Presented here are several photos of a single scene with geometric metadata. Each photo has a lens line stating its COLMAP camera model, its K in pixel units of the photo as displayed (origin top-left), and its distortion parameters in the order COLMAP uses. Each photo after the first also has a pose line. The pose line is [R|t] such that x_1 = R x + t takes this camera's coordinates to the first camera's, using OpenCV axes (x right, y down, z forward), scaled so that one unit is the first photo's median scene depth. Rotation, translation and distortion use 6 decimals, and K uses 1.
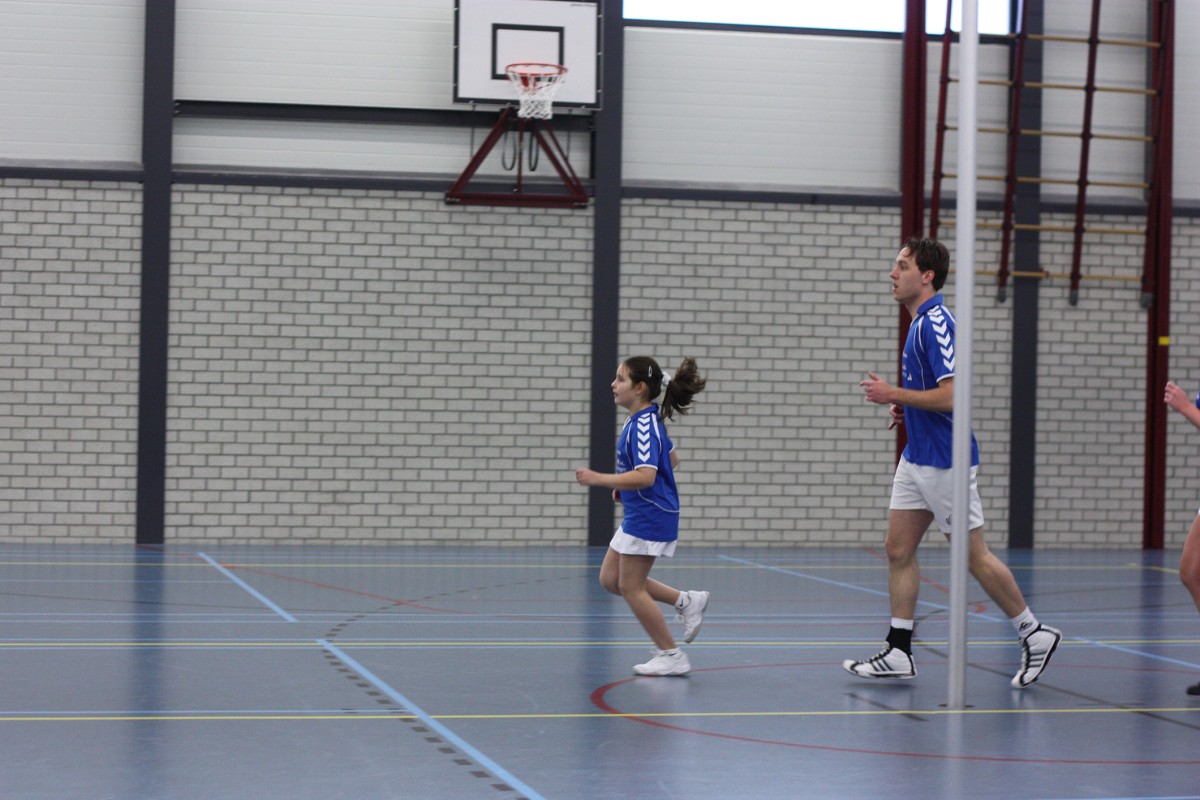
lens RADIAL K [[2765.1, 0, 660.4], [0, 2765.1, 461.2], [0, 0, 1]] dist [-0.086244, 0.000000]
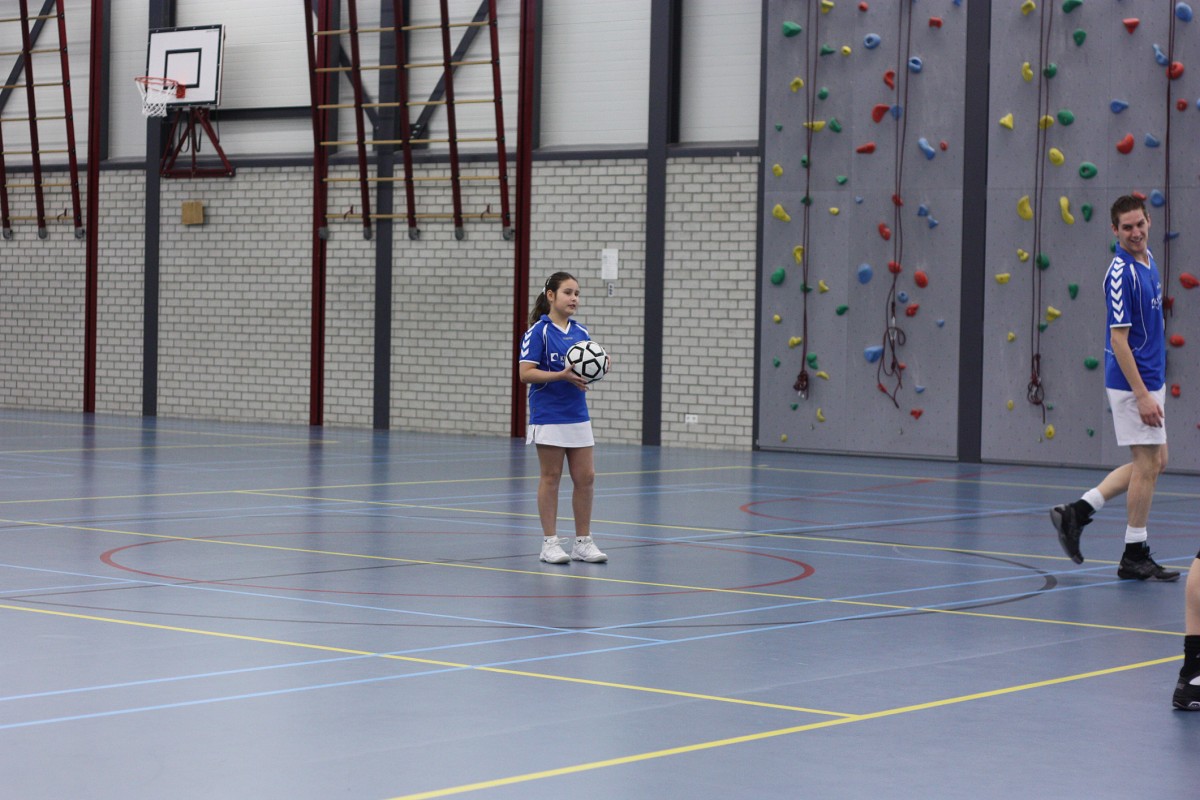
lens RADIAL K [[2765.1, 0, 599.2], [0, 2765.1, 402.1], [0, 0, 1]] dist [-0.086244, 0.000000]
pose [[0.630999, 0.020574, -0.775511, 1.142266], [-0.031138, 0.999514, 0.001181, 0.013882], [0.775159, 0.023403, 0.631333, 0.266626]]
